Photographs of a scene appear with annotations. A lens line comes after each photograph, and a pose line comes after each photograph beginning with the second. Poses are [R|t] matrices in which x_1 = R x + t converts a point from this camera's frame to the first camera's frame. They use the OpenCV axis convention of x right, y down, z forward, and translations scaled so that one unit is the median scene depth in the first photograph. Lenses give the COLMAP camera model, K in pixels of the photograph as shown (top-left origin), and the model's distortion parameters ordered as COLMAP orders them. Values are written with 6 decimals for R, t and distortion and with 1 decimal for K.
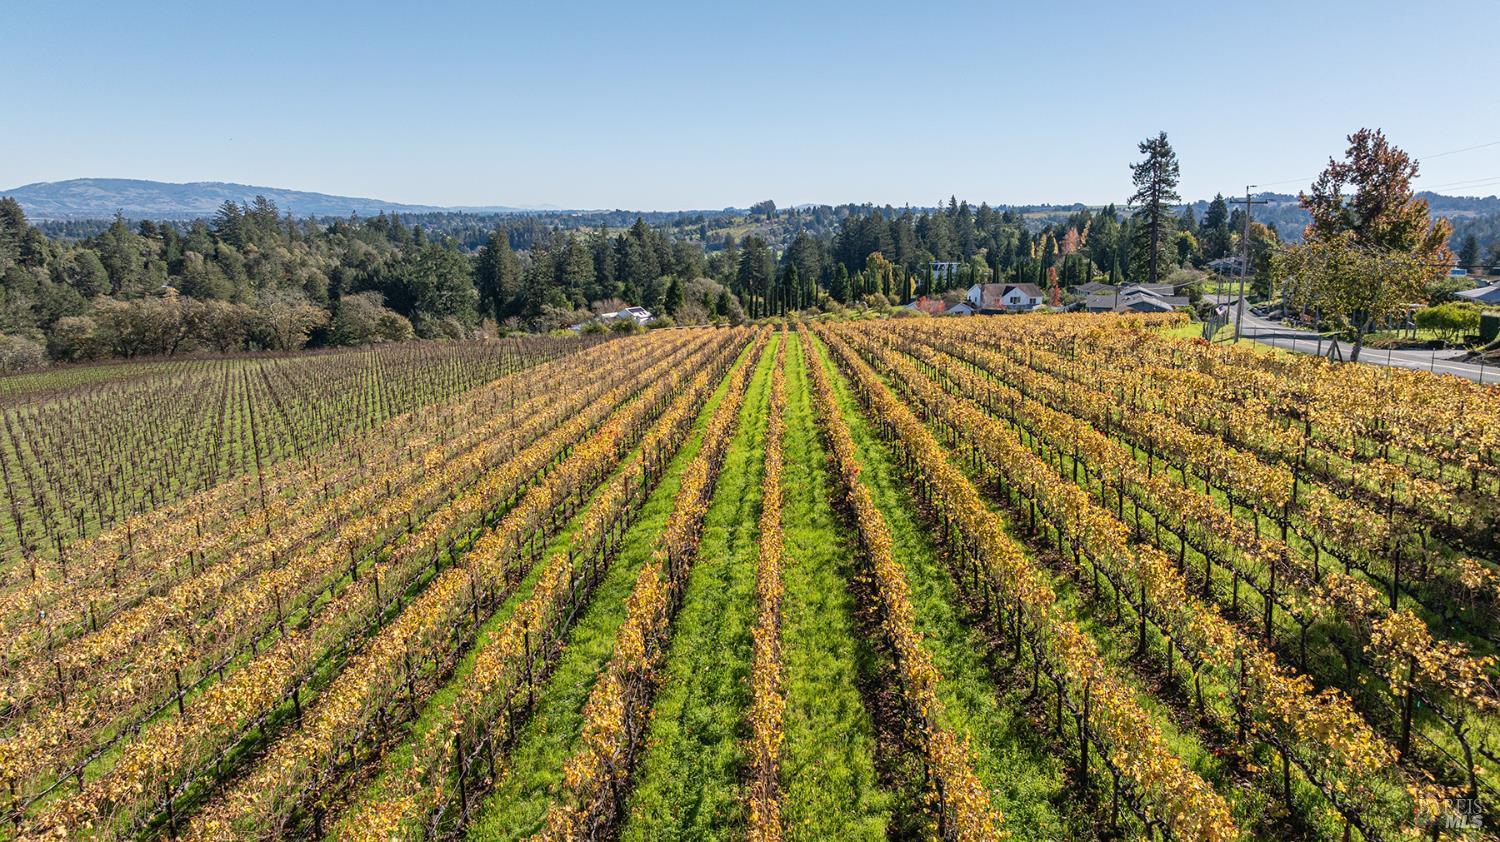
lens RADIAL K [[1048.0, 0, 749.5], [0, 1048.0, 420.5], [0, 0, 1]] dist [-0.033358, 0.028778]
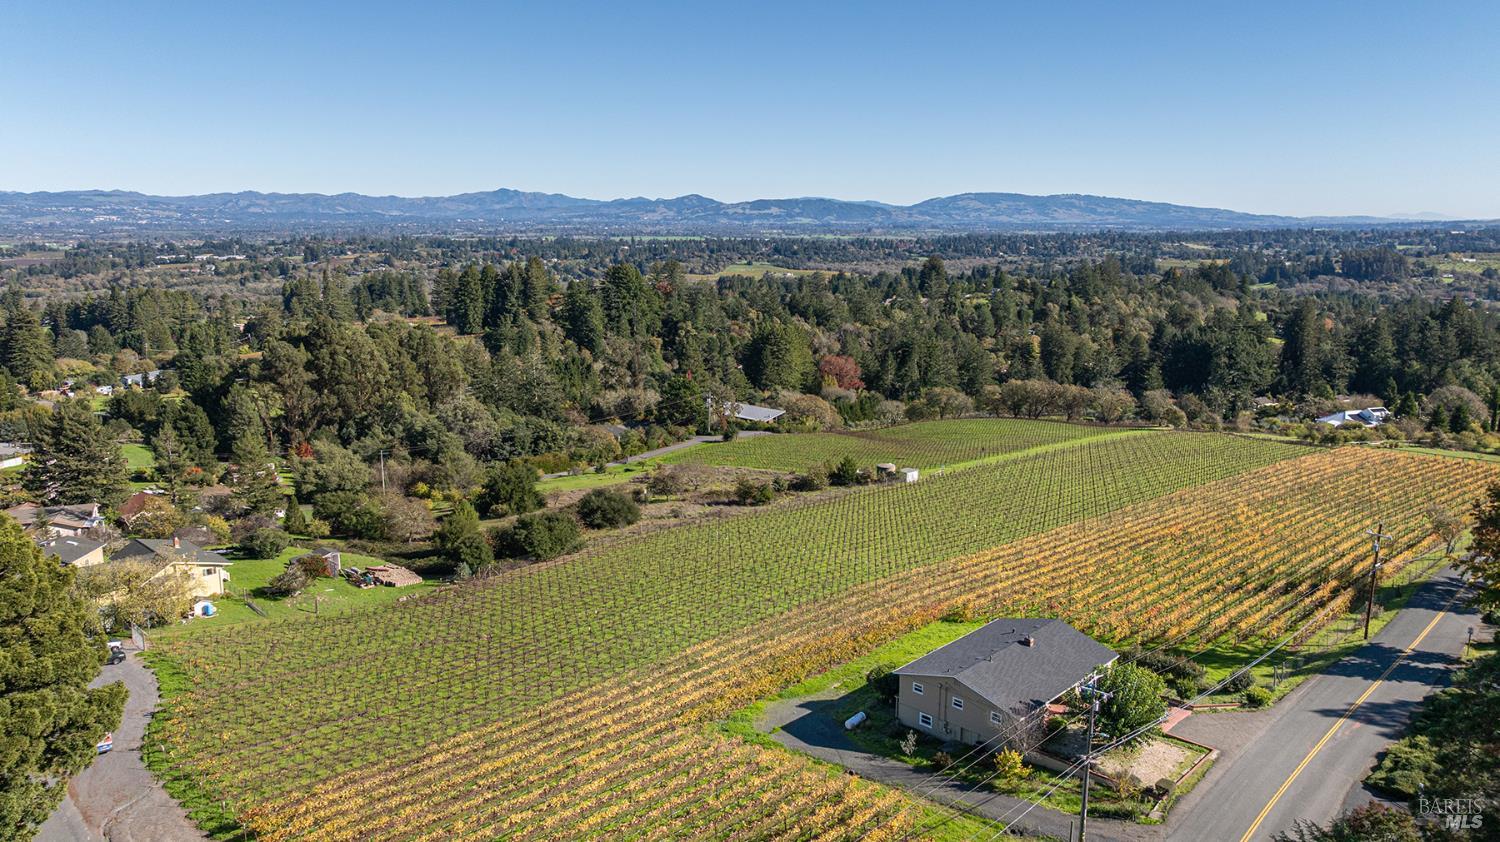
lens RADIAL K [[1048.0, 0, 757.0], [0, 1048.0, 417.1], [0, 0, 1]] dist [-0.033358, 0.028778]
pose [[0.729599, 0.119109, -0.673423, 0.082988], [-0.126641, 0.991216, 0.038112, -0.022696], [0.672048, 0.057476, 0.738274, -0.185609]]
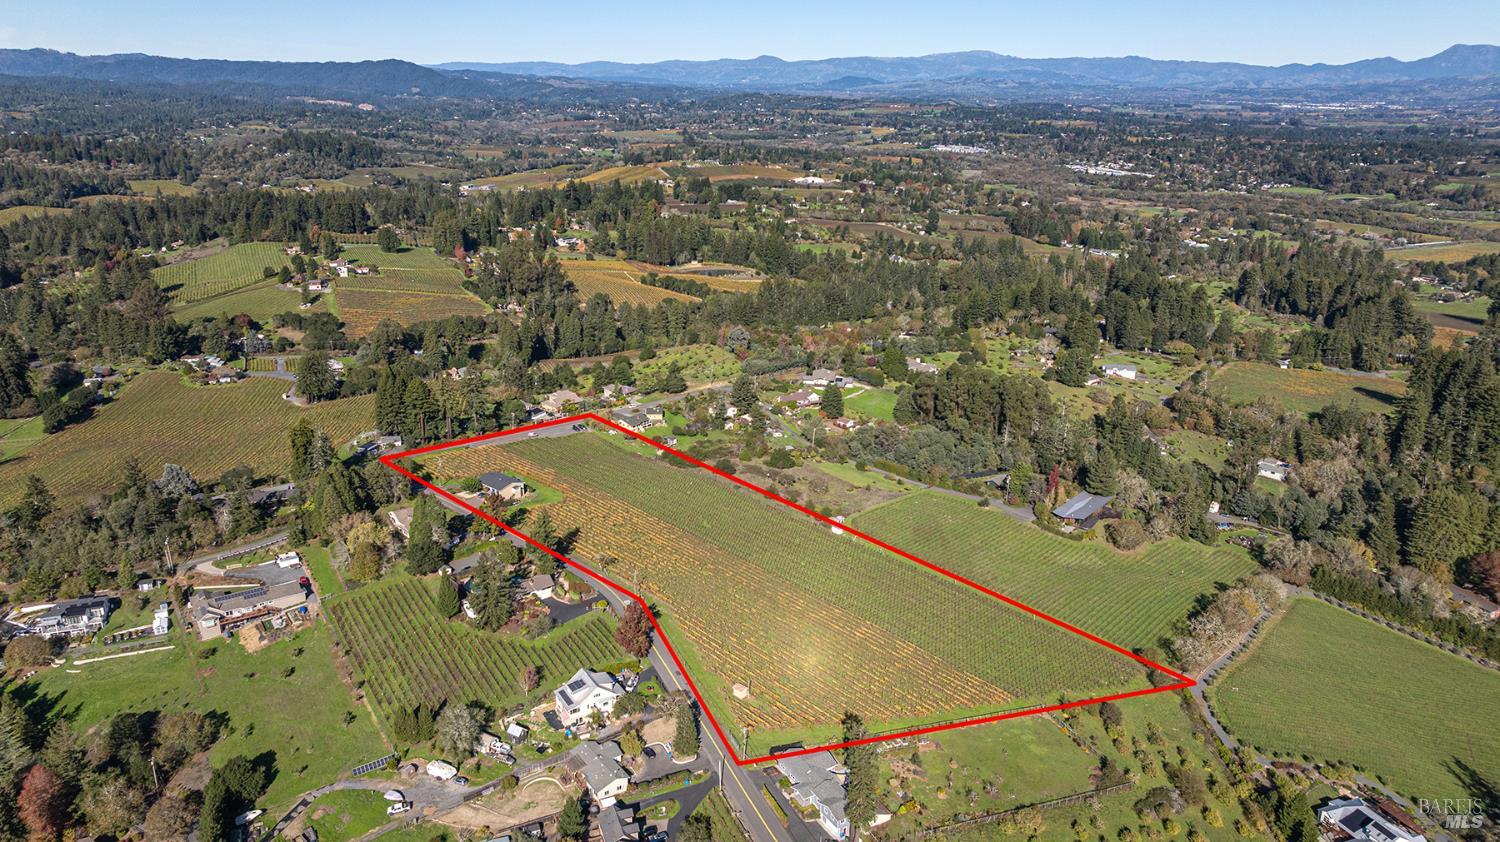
lens RADIAL K [[1048.0, 0, 750.9], [0, 1048.0, 410.8], [0, 0, 1]] dist [-0.033358, 0.028778]
pose [[-0.661242, 0.211284, -0.719804, 0.387830], [-0.160568, 0.897418, 0.410923, -0.335395], [0.732787, 0.387297, -0.559485, 0.431363]]
